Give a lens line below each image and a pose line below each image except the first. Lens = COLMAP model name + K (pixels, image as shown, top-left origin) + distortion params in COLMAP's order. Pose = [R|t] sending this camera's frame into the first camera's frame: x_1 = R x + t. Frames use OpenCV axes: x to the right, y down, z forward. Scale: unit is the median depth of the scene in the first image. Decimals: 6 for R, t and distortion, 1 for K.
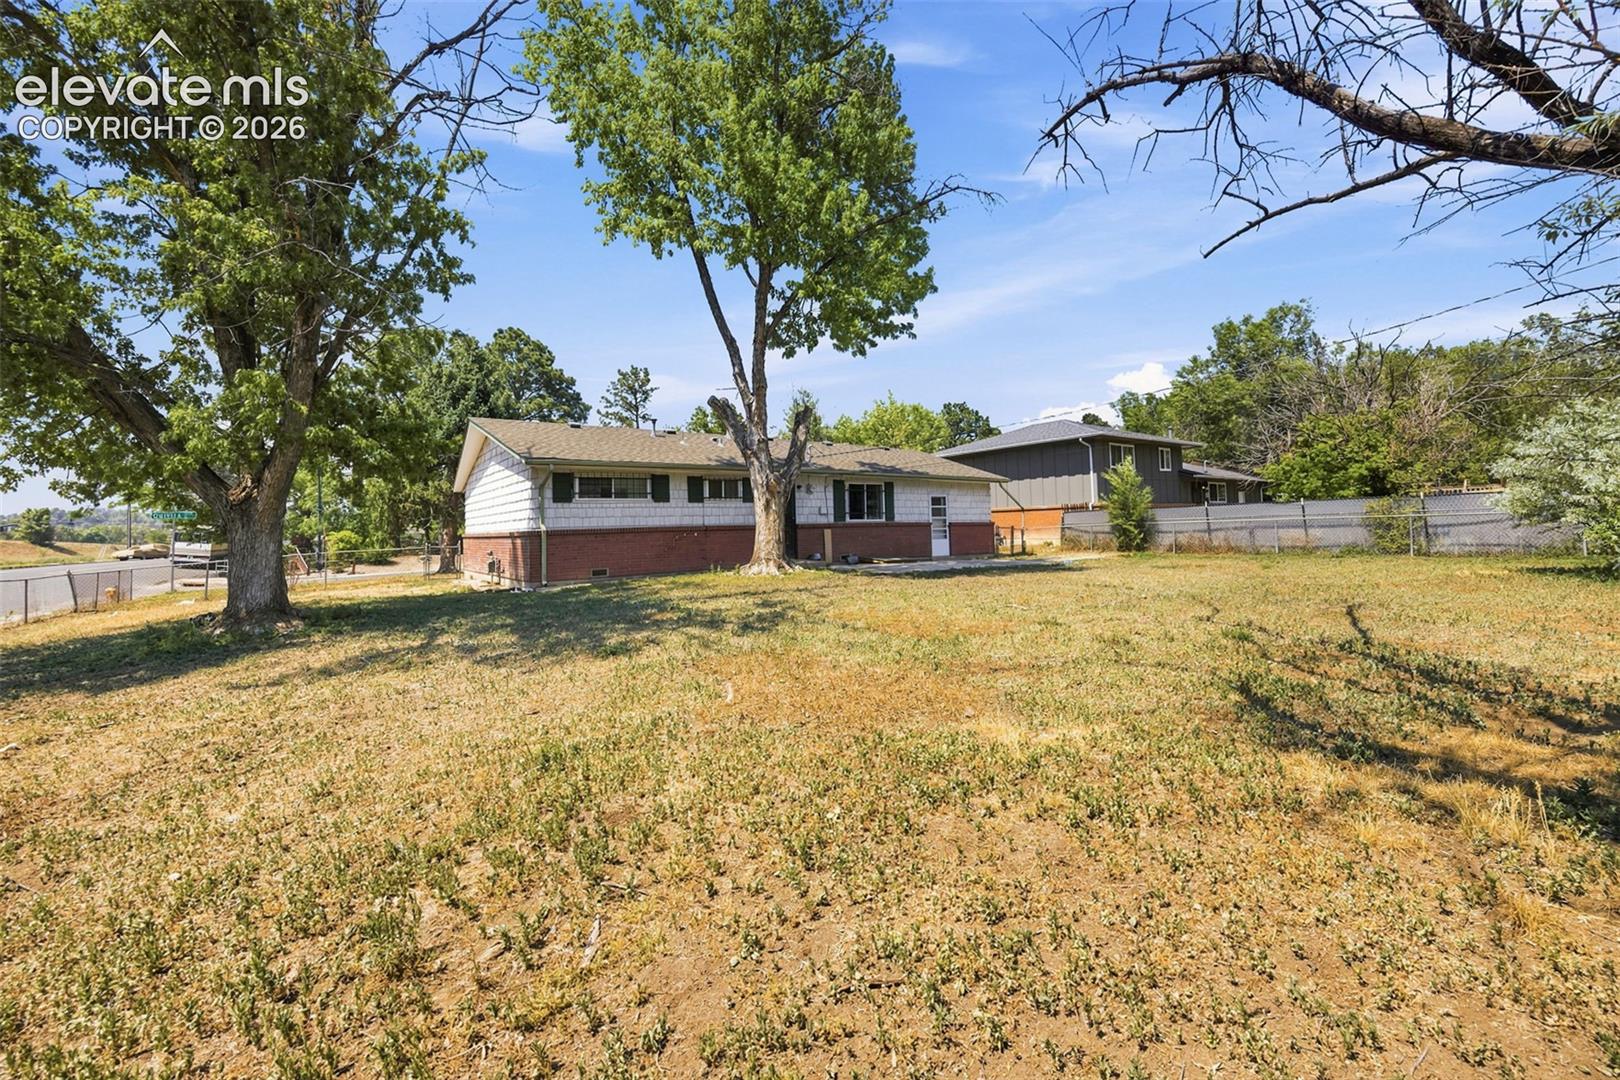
lens RADIAL K [[651.2, 0, 815.5], [0, 651.2, 536.1], [0, 0, 1]] dist [0.008679, -0.000209]
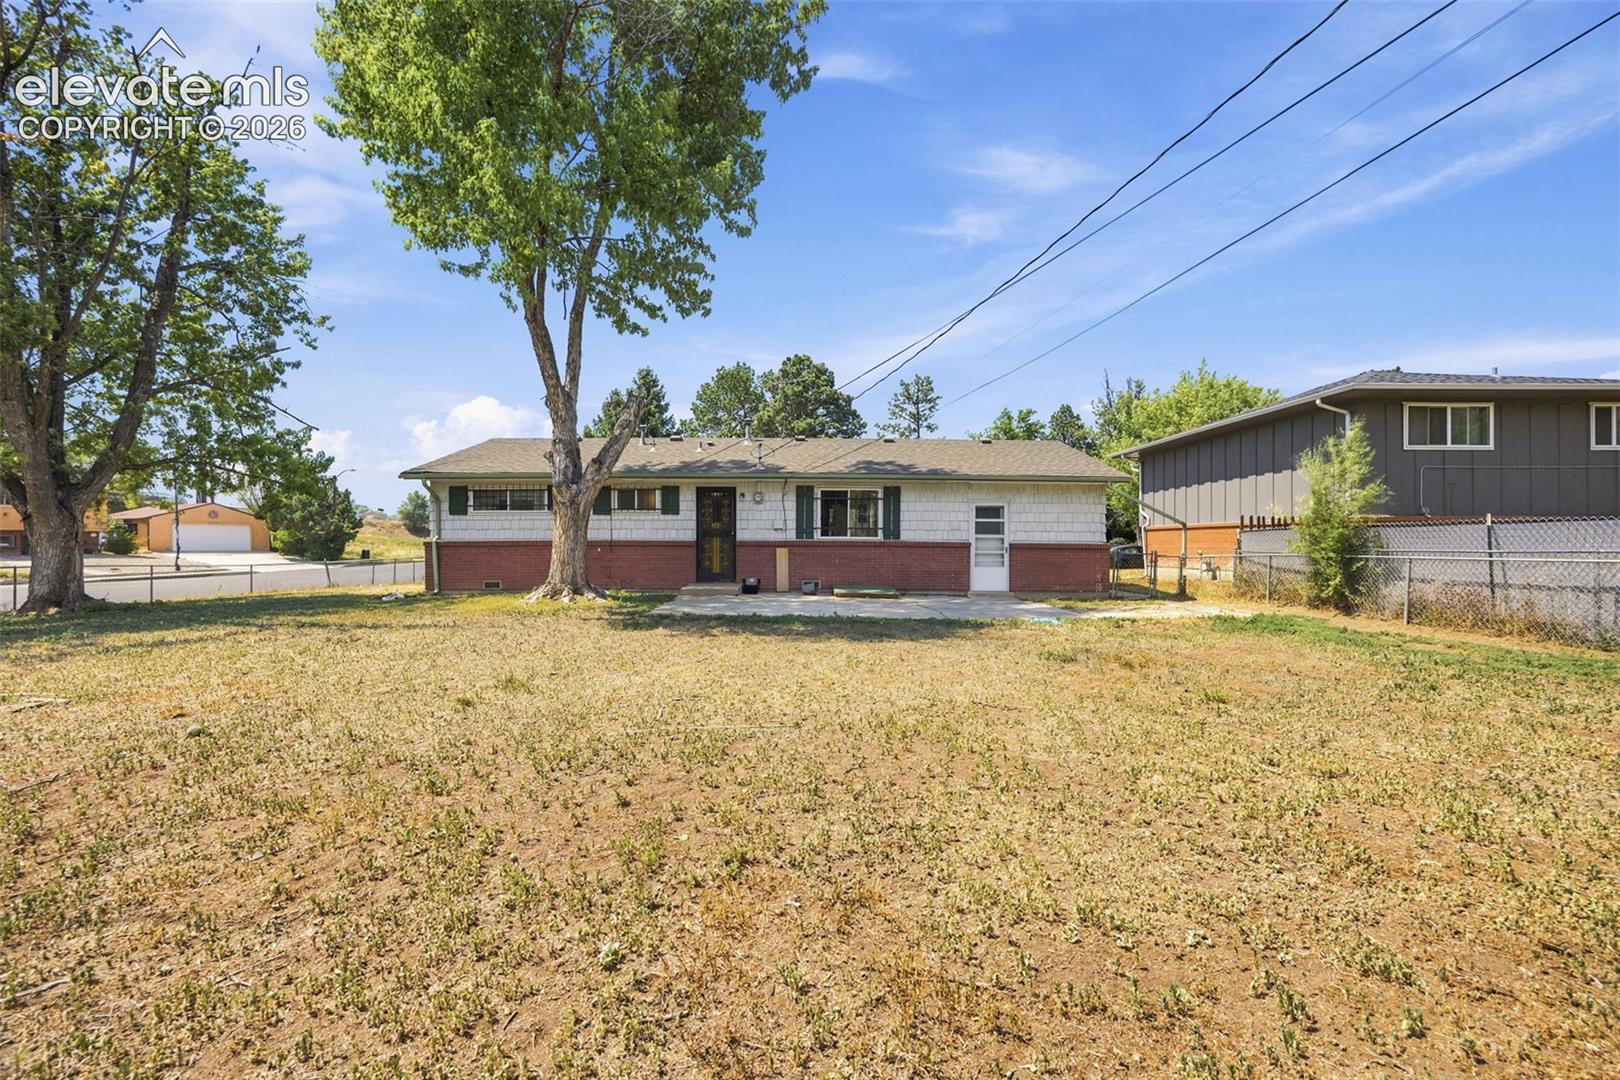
lens RADIAL K [[651.2, 0, 815.5], [0, 651.2, 536.1], [0, 0, 1]] dist [0.008679, -0.000209]
pose [[0.806225, 0.017558, -0.591349, 0.491761], [-0.029605, 0.999505, -0.010686, -0.017131], [0.590868, 0.026122, 0.806345, 0.367640]]
